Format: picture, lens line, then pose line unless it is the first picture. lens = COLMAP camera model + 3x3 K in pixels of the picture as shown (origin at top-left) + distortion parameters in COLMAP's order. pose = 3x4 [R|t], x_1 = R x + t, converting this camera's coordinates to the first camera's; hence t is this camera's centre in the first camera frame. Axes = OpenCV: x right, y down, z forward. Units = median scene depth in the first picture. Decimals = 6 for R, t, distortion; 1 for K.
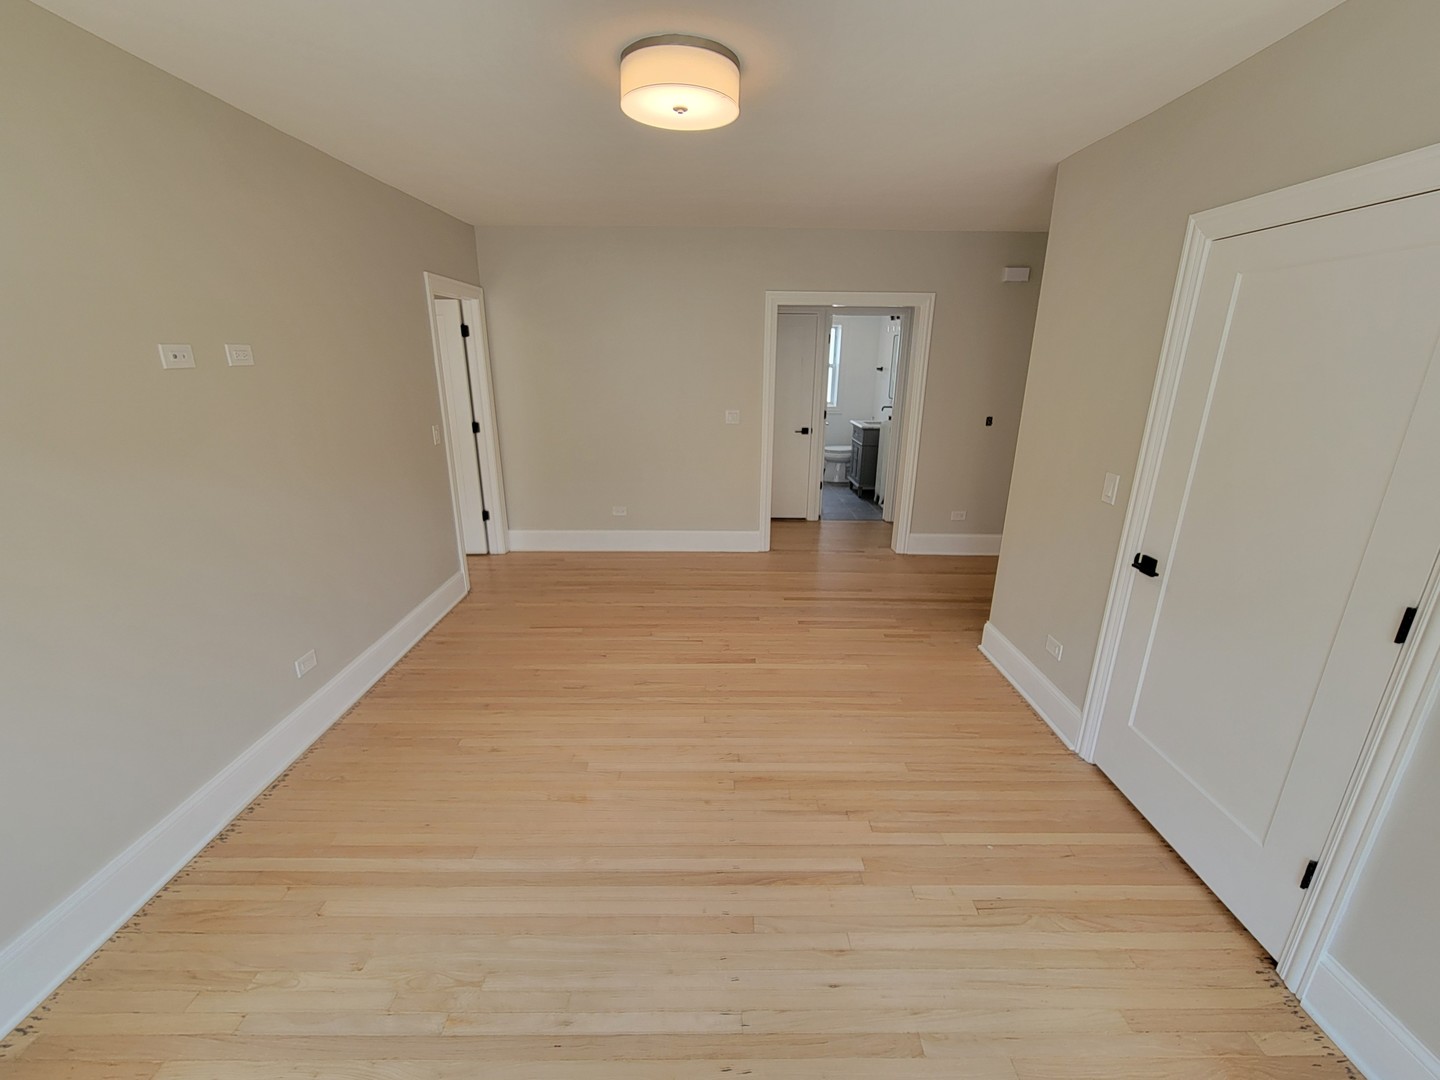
lens RADIAL K [[606.0, 0, 716.4], [0, 606.0, 541.8], [0, 0, 1]] dist [-0.001470, 0.000430]
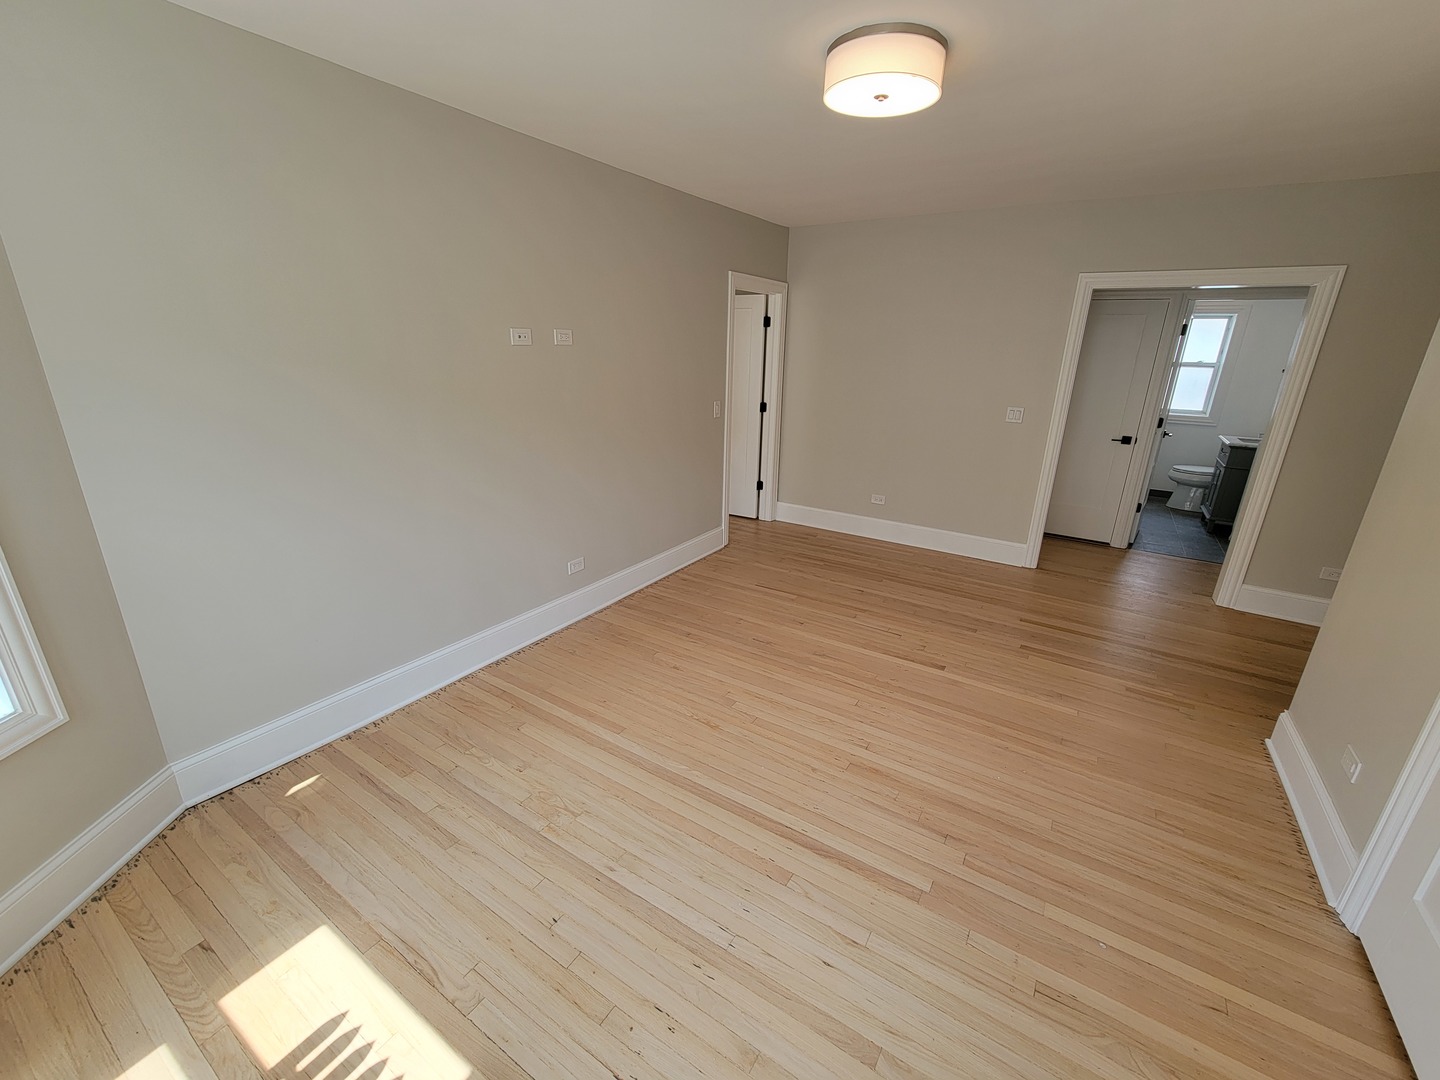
lens RADIAL K [[591.0, 0, 717.2], [0, 591.0, 542.2], [0, 0, 1]] dist [-0.003116, 0.000981]
pose [[0.839283, 0.184086, -0.511583, 0.206081], [-0.176097, 0.982254, 0.064553, 0.005403], [0.514387, 0.035910, 0.856806, 0.018545]]
